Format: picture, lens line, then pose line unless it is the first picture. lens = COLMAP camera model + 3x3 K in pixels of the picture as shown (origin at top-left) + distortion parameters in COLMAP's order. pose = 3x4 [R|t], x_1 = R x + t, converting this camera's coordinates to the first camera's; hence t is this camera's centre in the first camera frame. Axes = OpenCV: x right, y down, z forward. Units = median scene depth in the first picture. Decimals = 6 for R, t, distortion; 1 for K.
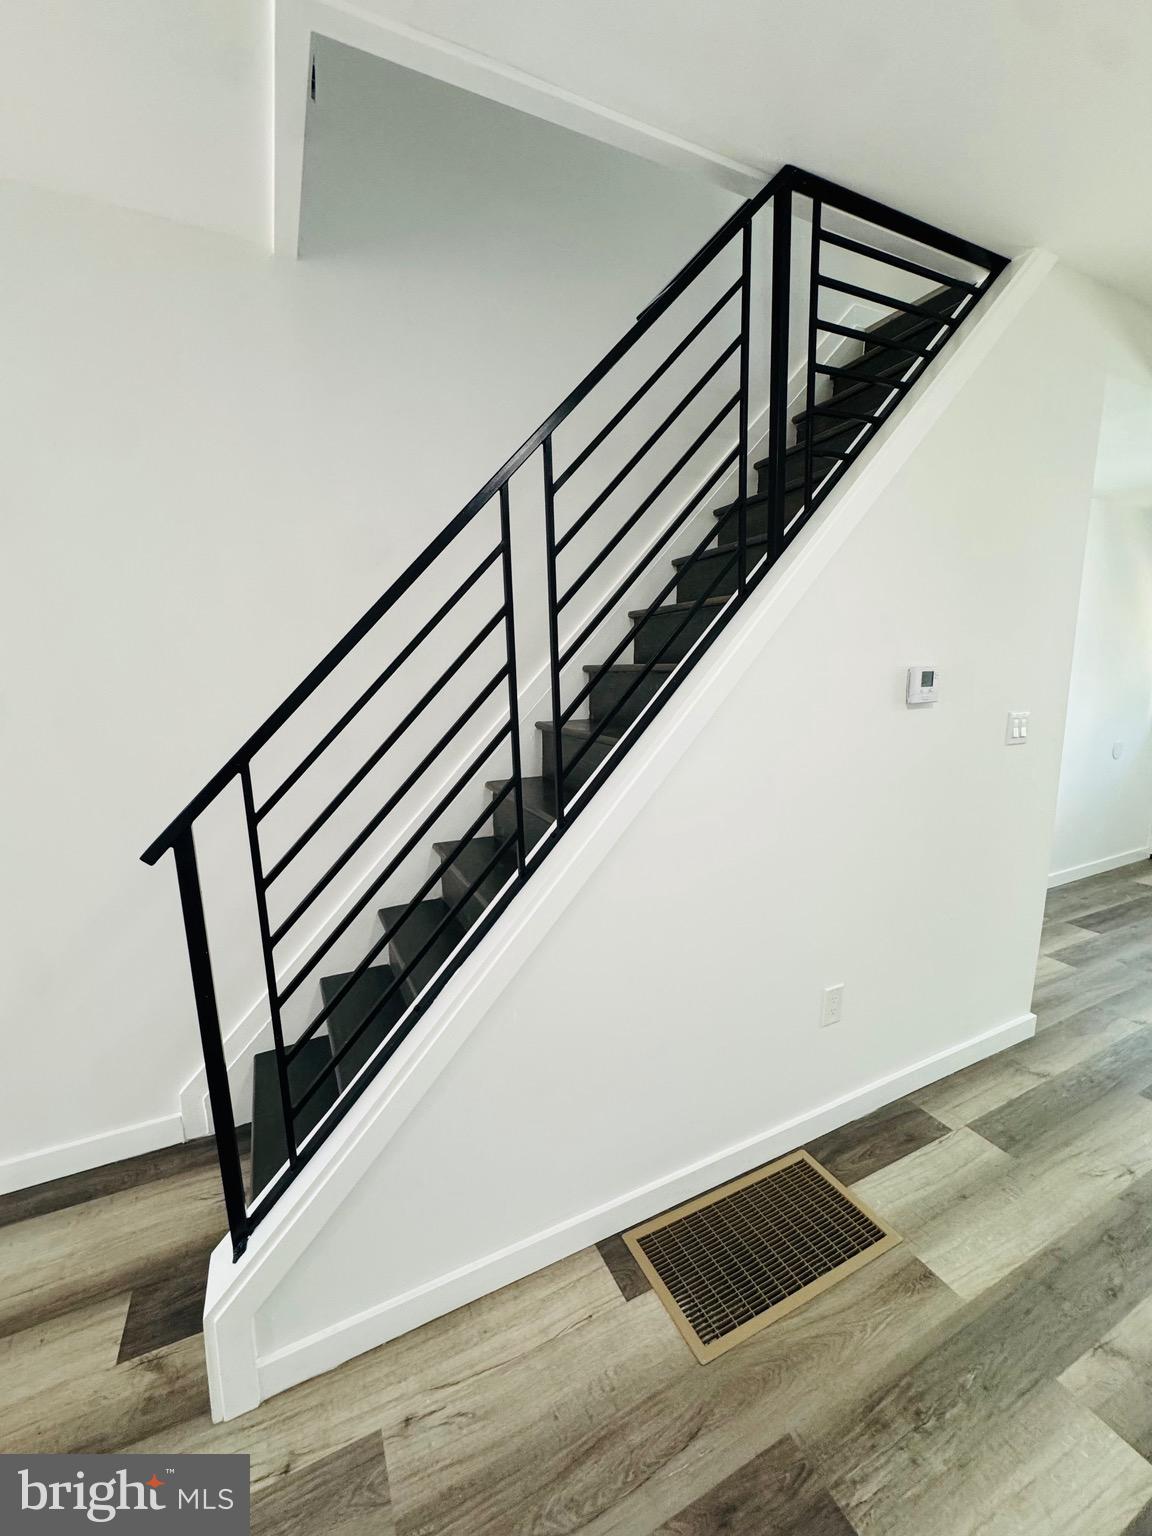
lens RADIAL K [[613.4, 0, 577.3], [0, 613.4, 767.8], [0, 0, 1]] dist [-0.006353, 0.001011]
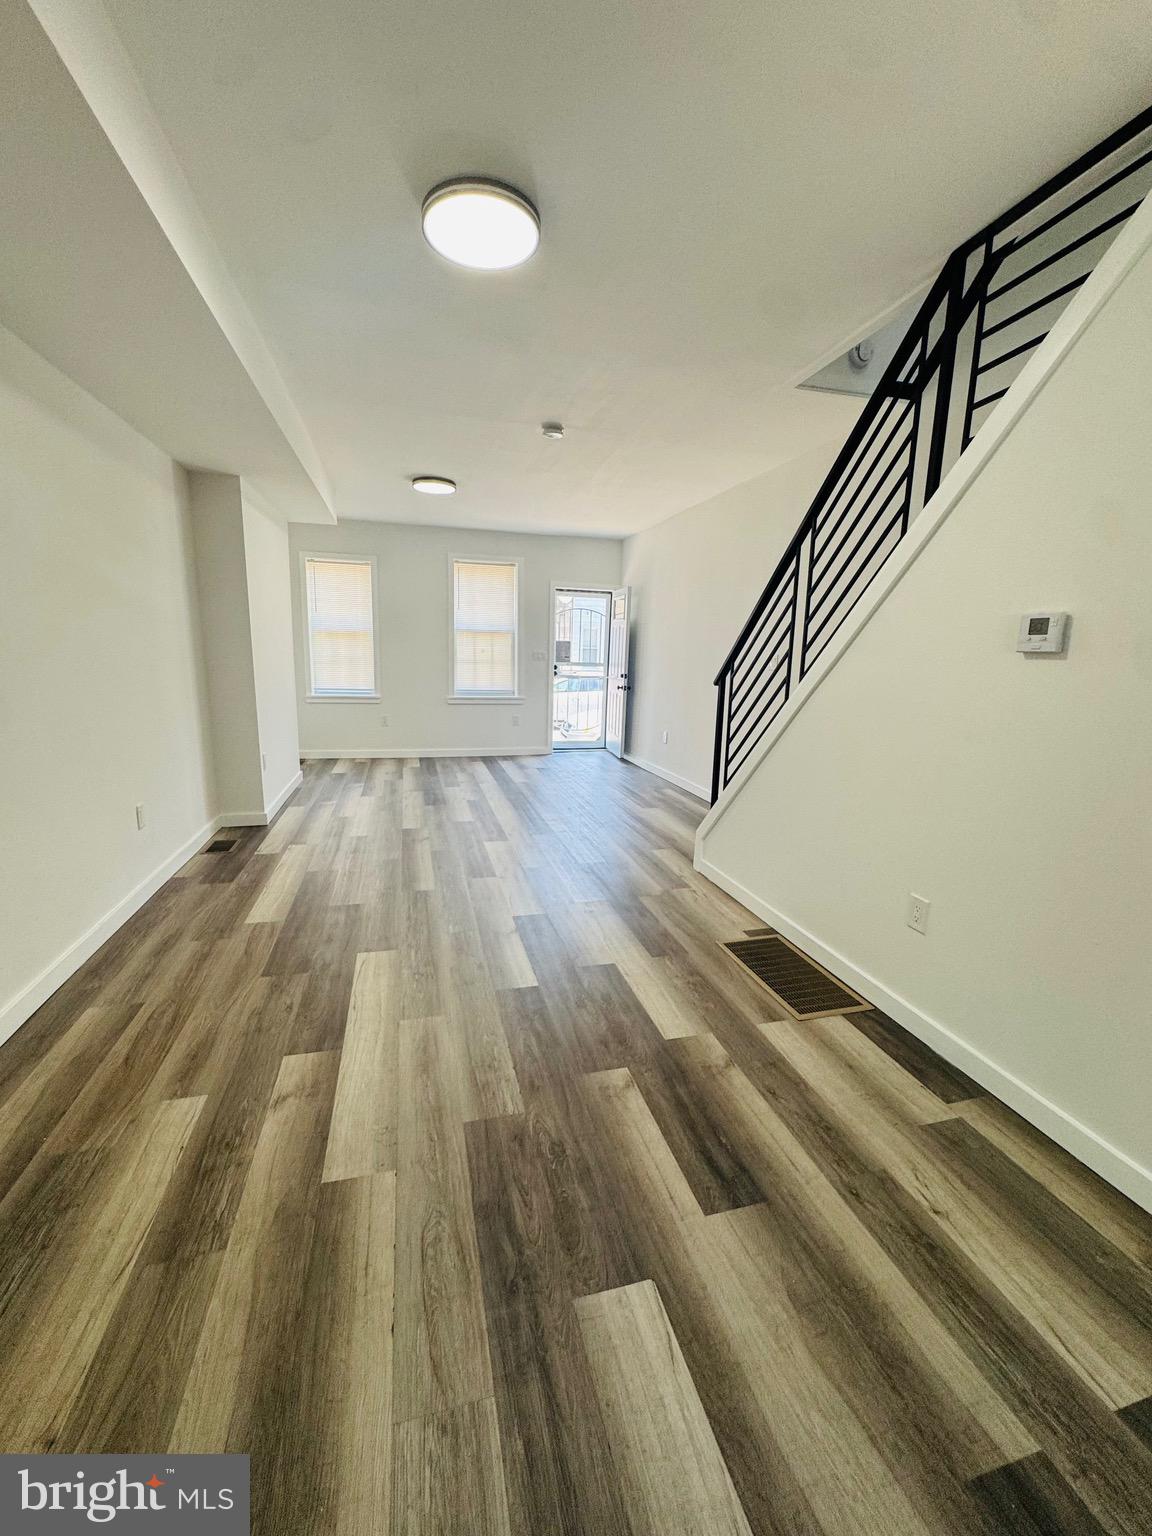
lens RADIAL K [[614.5, 0, 576.0], [0, 614.5, 768.0], [0, 0, 1]] dist [-0.002062, -0.000004]
pose [[-0.182707, 0.195047, -0.963626, 1.952237], [-0.181355, 0.956619, 0.228014, -0.027701], [0.966296, 0.216419, -0.139408, 0.583458]]
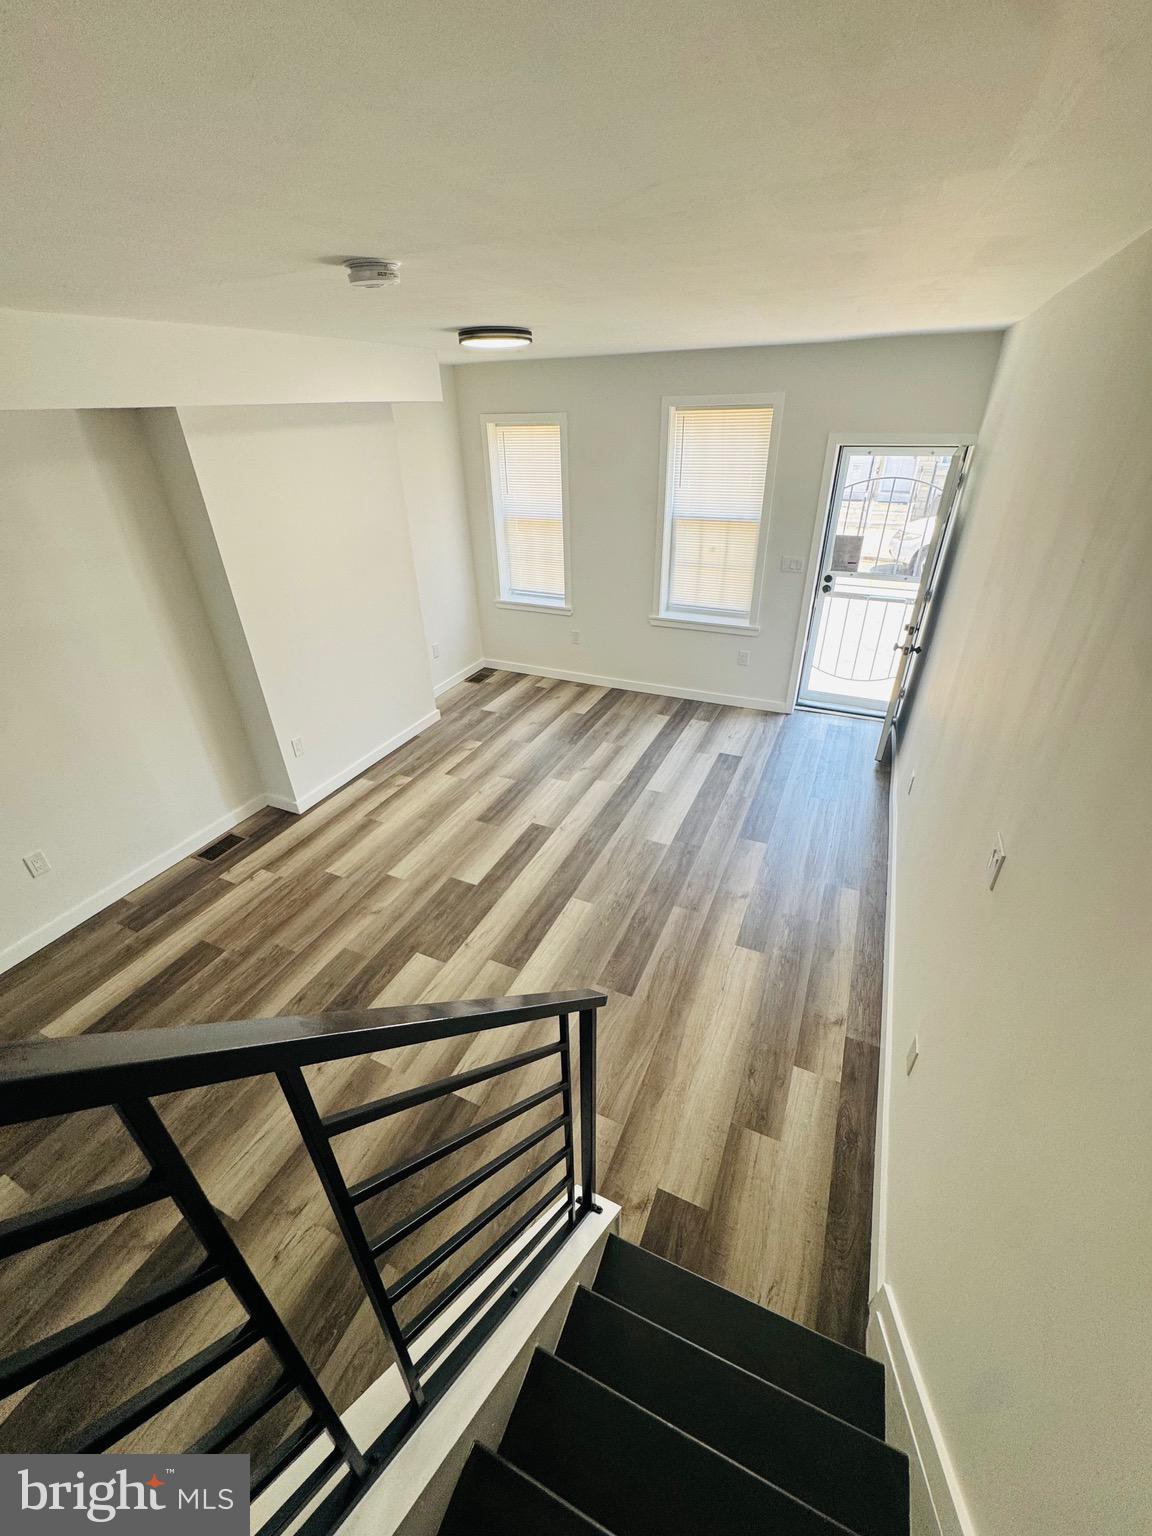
lens RADIAL K [[619.3, 0, 573.7], [0, 619.3, 765.7], [0, 0, 1]] dist [-0.001159, 0.000018]
pose [[-0.774705, 0.347345, -0.528378, -0.092882], [-0.065004, 0.787439, 0.612955, -0.748126], [0.628973, 0.509206, -0.587454, 1.063146]]
